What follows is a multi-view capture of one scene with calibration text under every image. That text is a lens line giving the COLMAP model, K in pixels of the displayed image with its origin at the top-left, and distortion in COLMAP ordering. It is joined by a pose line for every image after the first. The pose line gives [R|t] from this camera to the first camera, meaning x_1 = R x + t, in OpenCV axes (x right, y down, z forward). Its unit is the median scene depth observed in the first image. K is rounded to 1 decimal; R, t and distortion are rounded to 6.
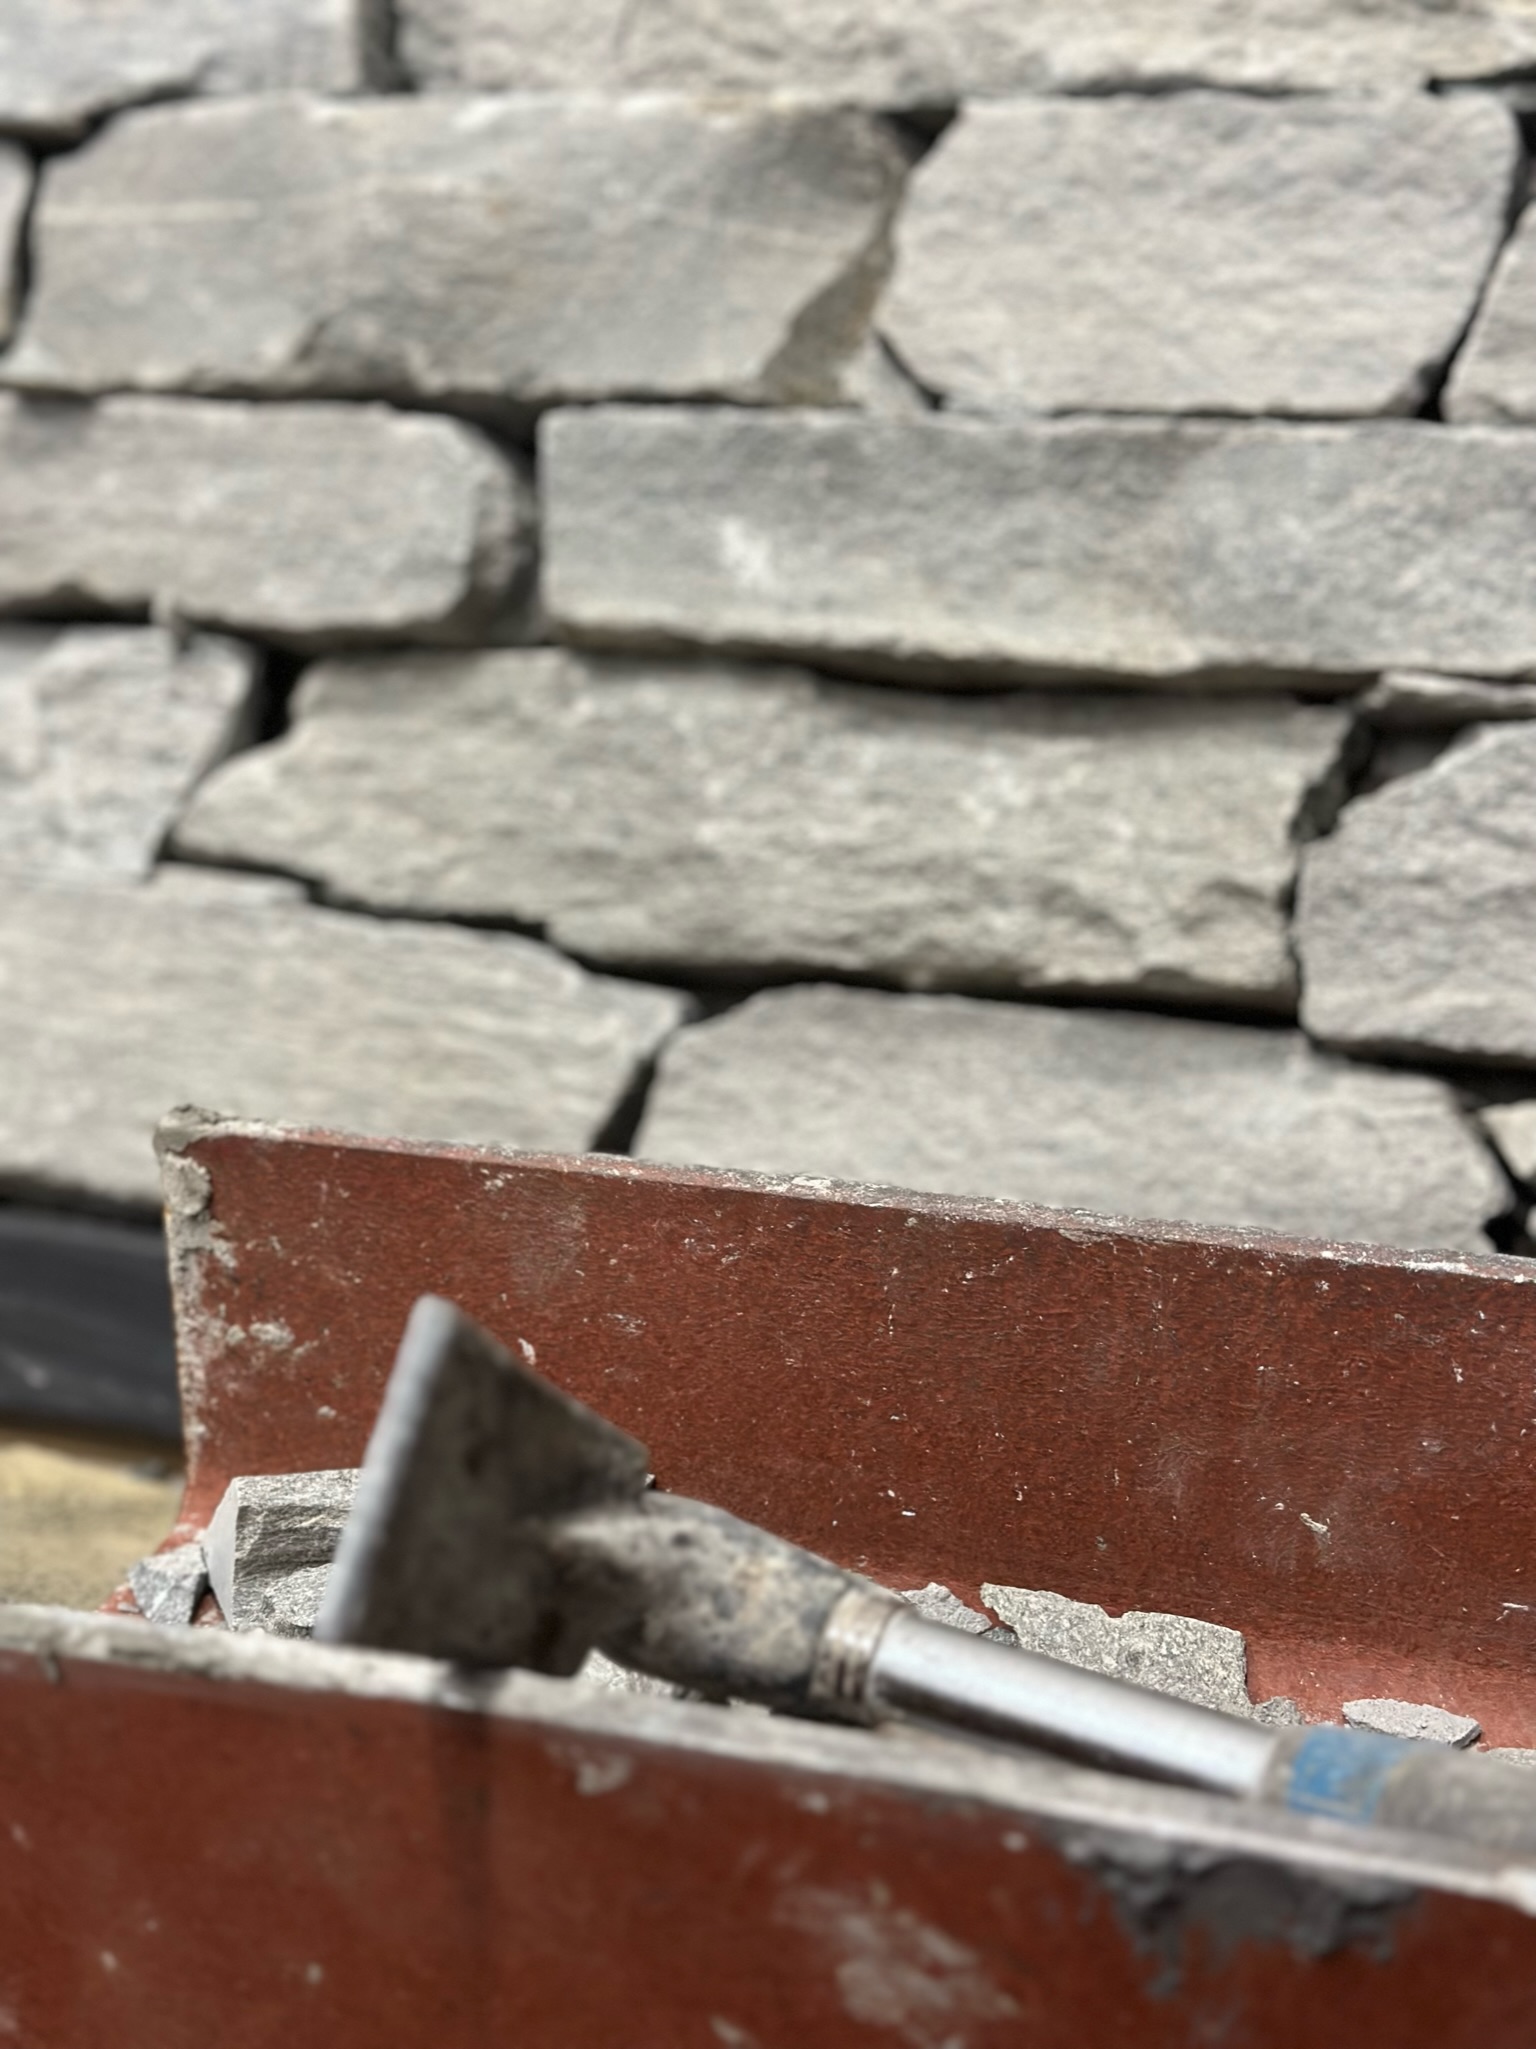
lens RADIAL K [[2873.7, 0, 768.0], [0, 2873.7, 1024.5], [0, 0, 1]] dist [0.130893, -0.074125]
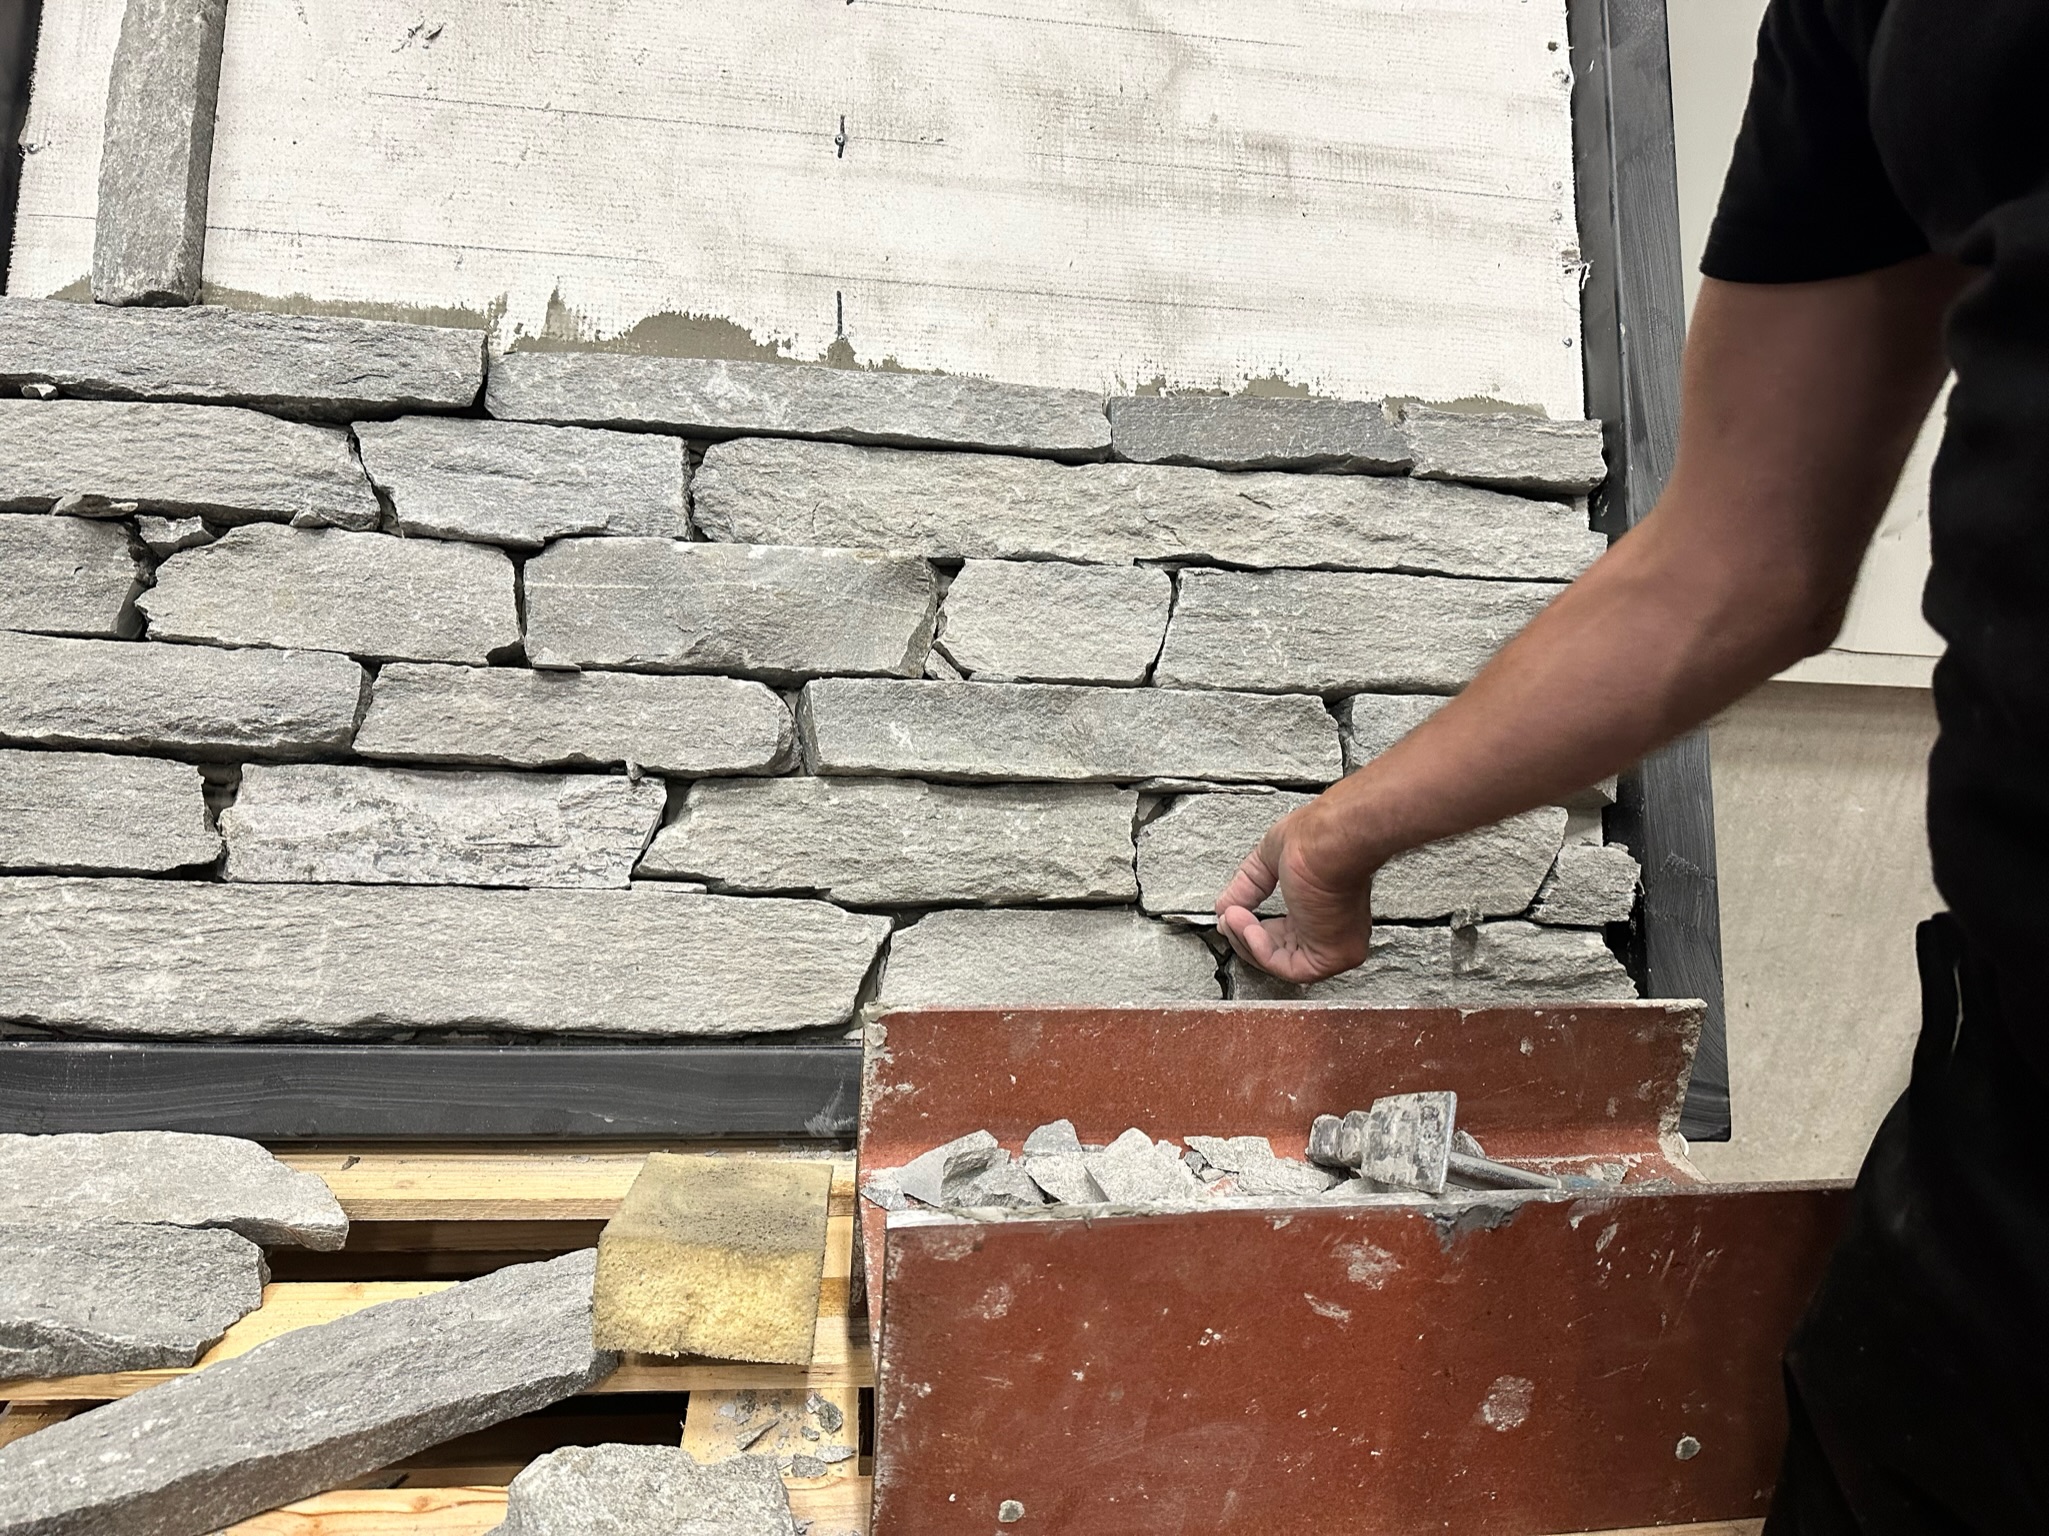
lens RADIAL K [[1421.9, 0, 1024.5], [0, 1421.9, 768.0], [0, 0, 1]] dist [0.111581, -0.001724]
pose [[0.883925, -0.059803, 0.463790, -0.492137], [0.073221, 0.997256, -0.010959, -0.116210], [-0.461862, 0.043646, 0.885877, -0.137849]]
